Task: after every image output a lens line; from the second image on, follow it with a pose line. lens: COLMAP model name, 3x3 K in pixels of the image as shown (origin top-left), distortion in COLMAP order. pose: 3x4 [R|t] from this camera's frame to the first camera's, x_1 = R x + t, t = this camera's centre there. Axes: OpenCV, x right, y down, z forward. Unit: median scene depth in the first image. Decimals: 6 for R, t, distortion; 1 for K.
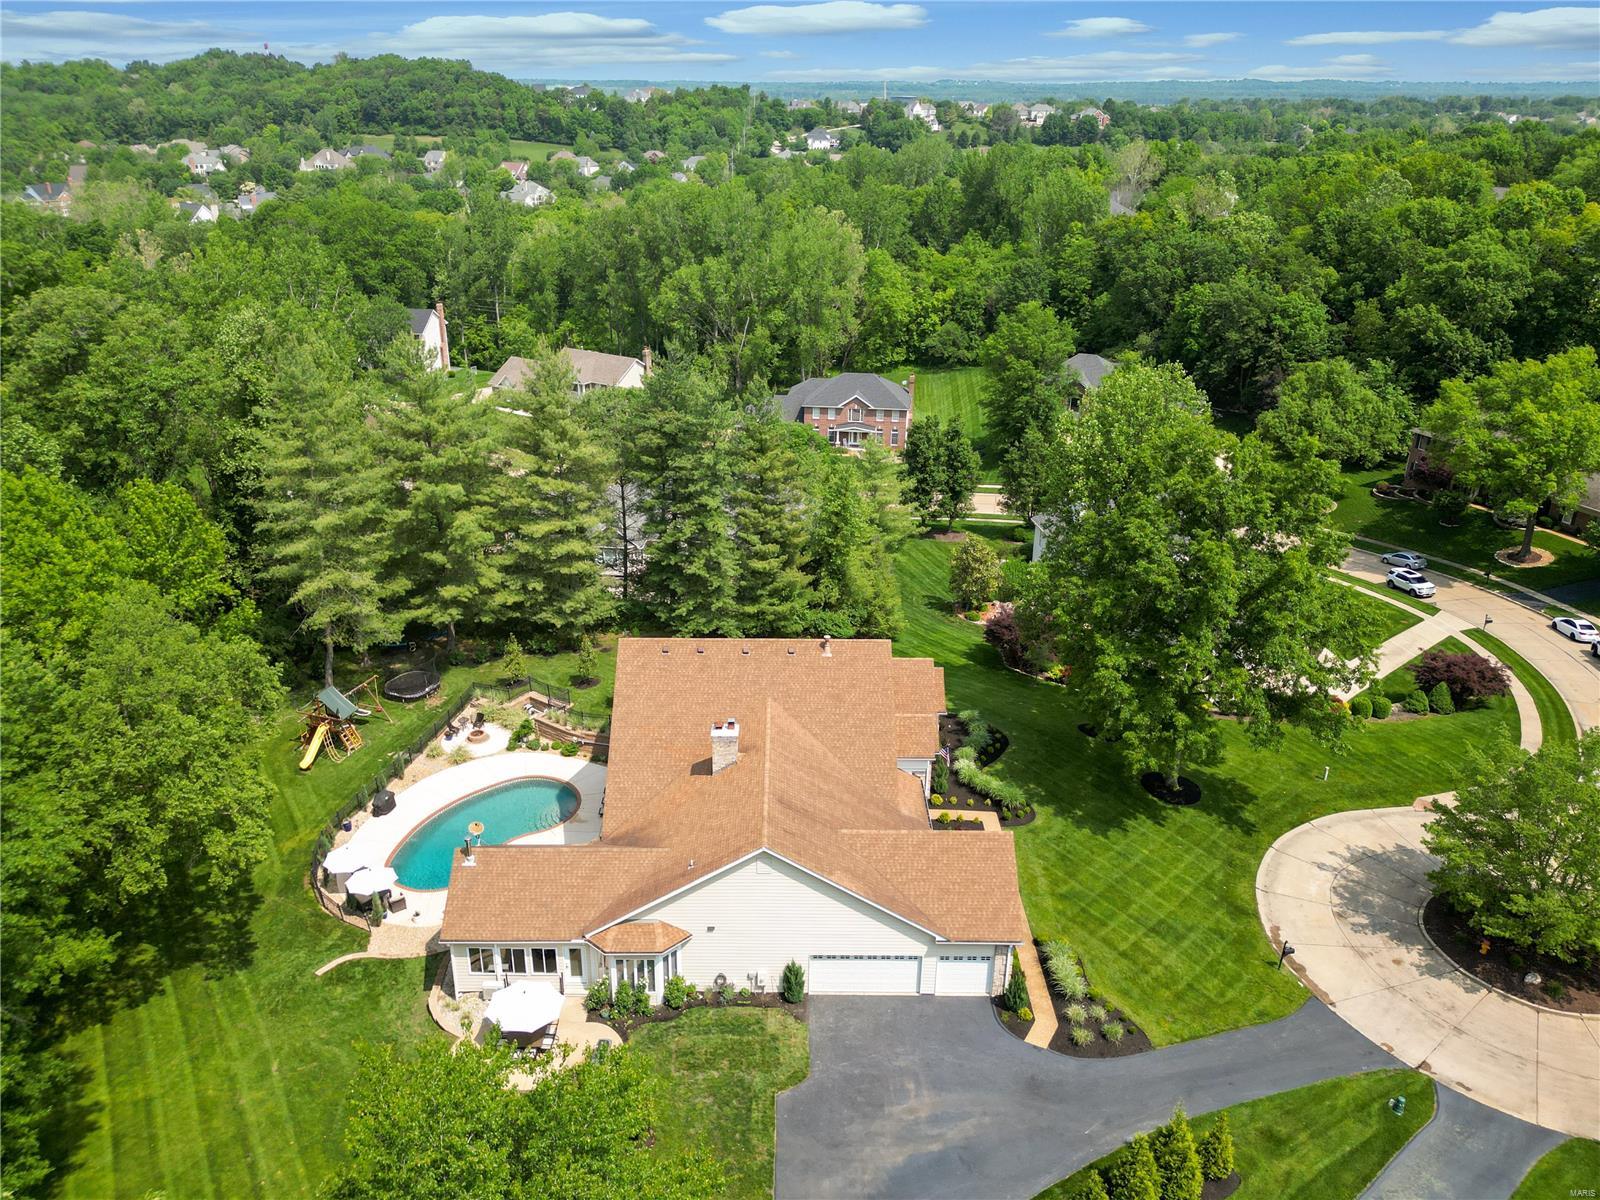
lens RADIAL K [[1183.2, 0, 805.7], [0, 1183.2, 602.2], [0, 0, 1]] dist [0.053859, -0.052855]
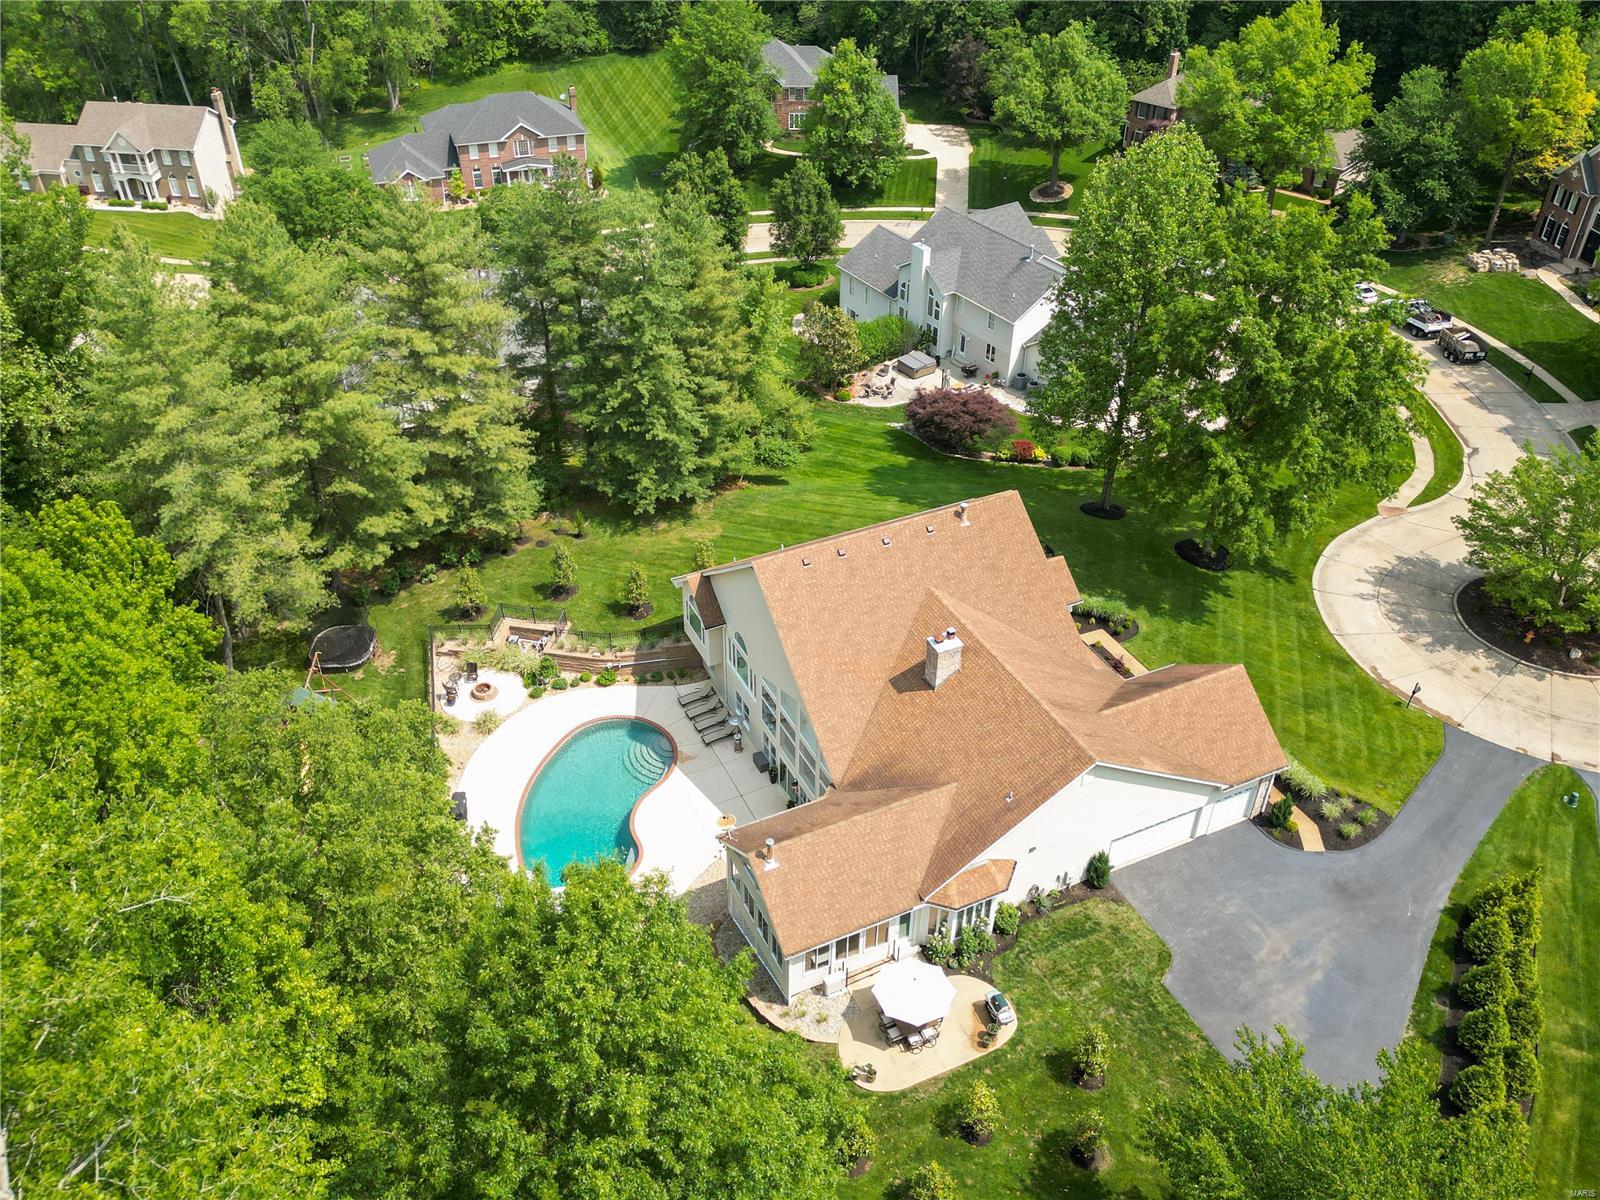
lens RADIAL K [[1303.9, 0, 797.4], [0, 1303.9, 594.9], [0, 0, 1]] dist [0.039262, -0.006867]
pose [[0.904517, -0.258218, 0.339370, -0.351519], [0.170611, 0.948487, 0.266952, -0.150071], [-0.390820, -0.183563, 0.901978, 0.094608]]
